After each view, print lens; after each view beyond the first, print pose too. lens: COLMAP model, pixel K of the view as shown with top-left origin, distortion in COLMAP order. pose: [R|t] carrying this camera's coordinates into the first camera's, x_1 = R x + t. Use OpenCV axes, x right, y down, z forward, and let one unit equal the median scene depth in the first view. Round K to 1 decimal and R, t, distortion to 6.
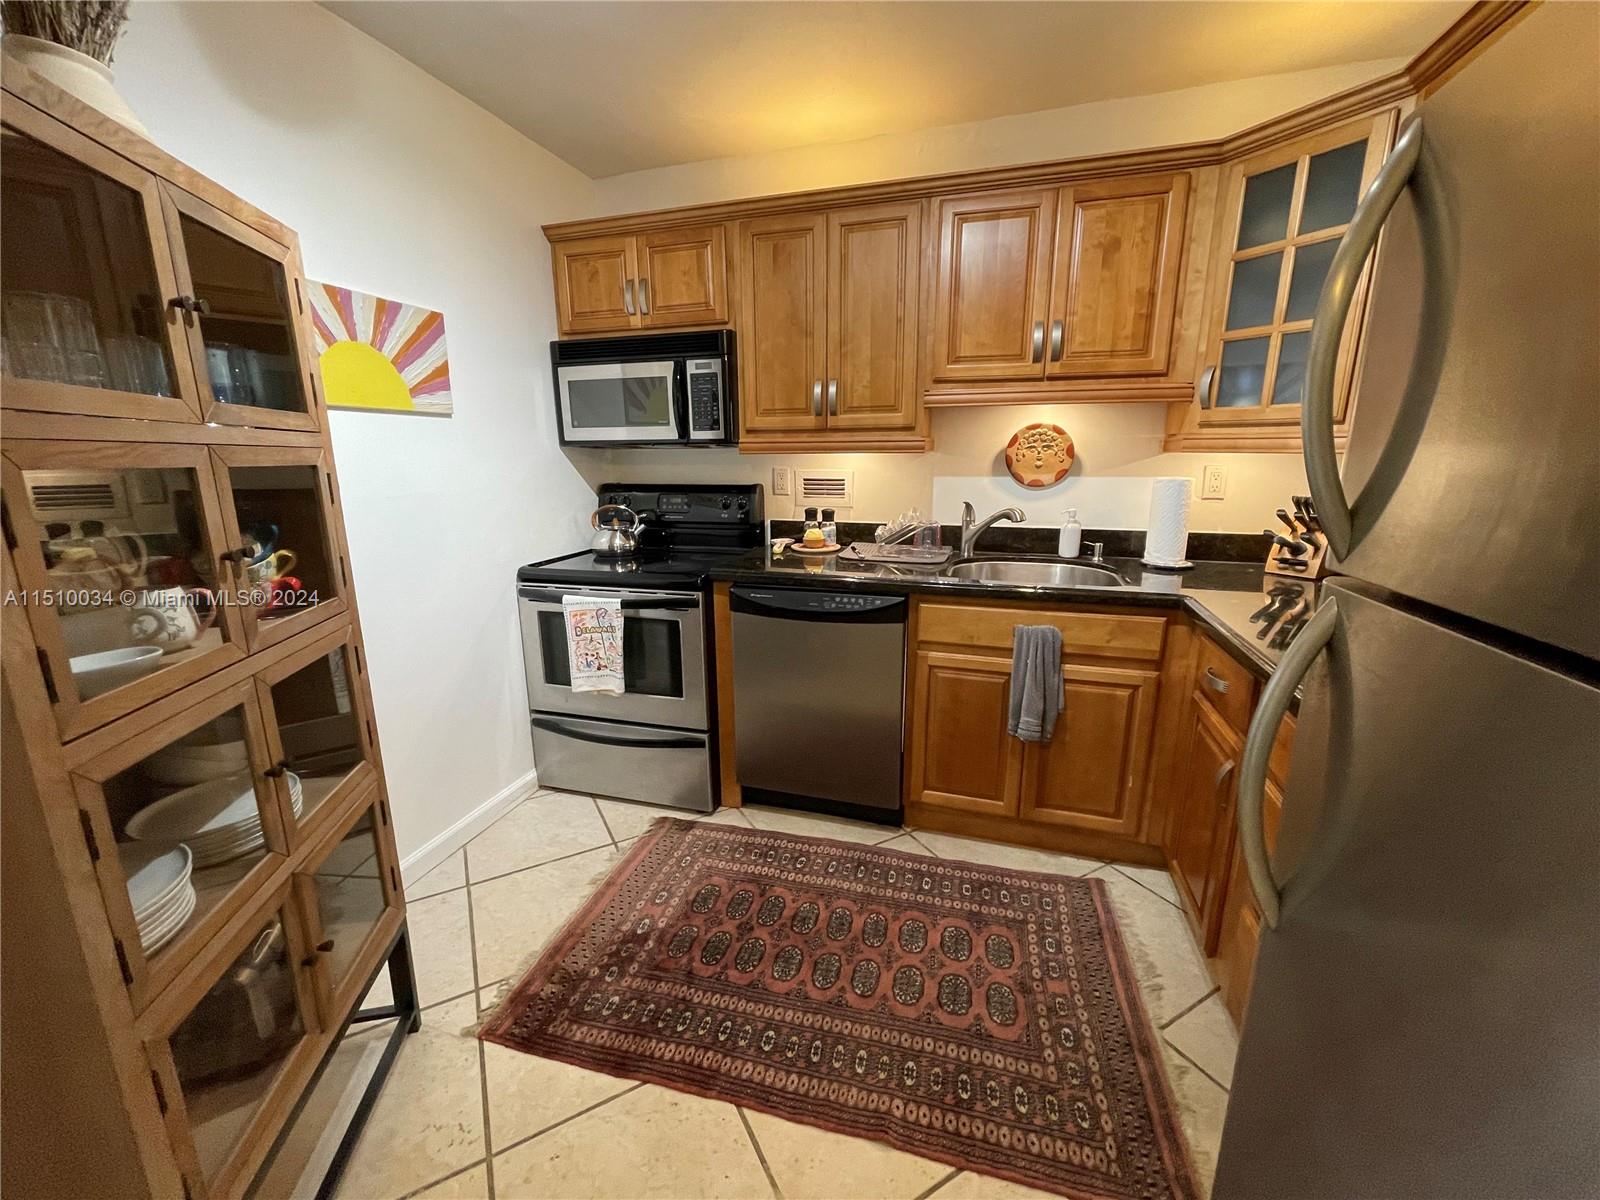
lens RADIAL K [[643.8, 0, 792.1], [0, 643.8, 594.9], [0, 0, 1]] dist [-0.013496, 0.003943]
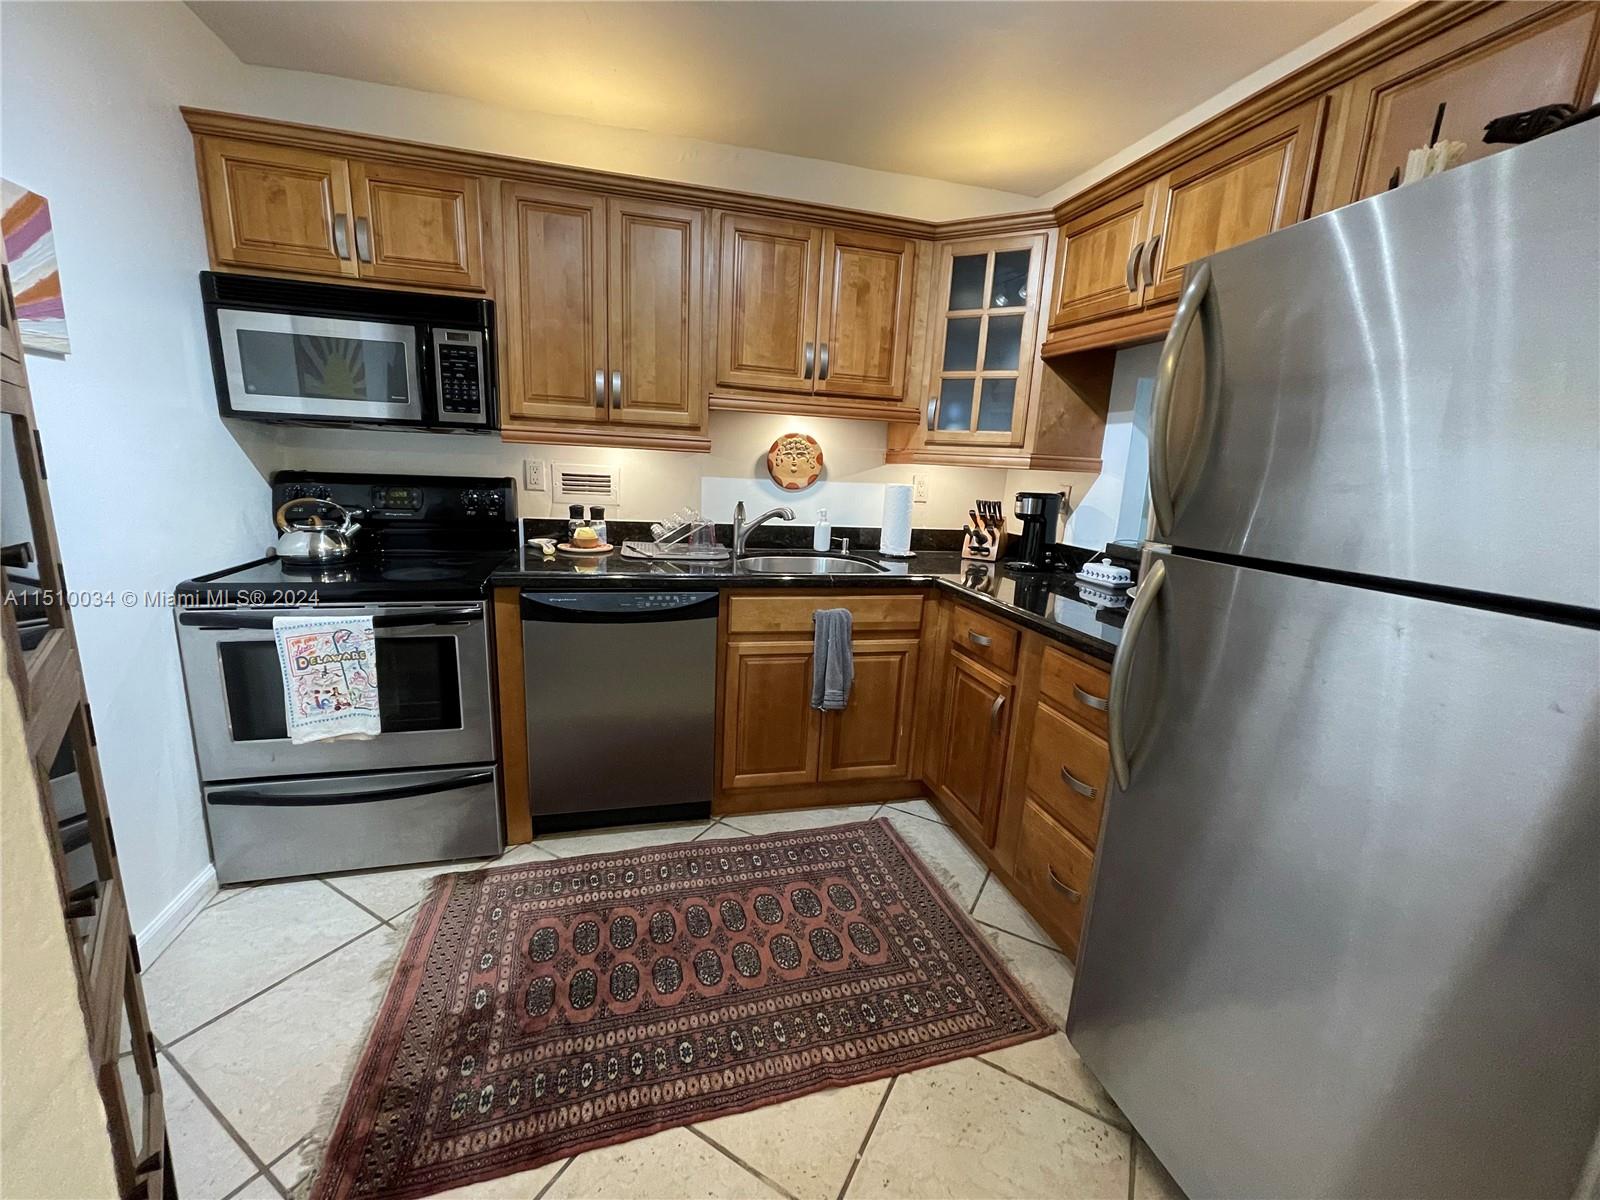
lens RADIAL K [[643.8, 0, 801.9], [0, 643.8, 594.1], [0, 0, 1]] dist [-0.013496, 0.003943]
pose [[0.847744, -0.059082, 0.527104, -0.249798], [0.062886, 0.997963, 0.010719, 0.004869], [-0.526664, 0.024060, 0.849733, 0.050378]]
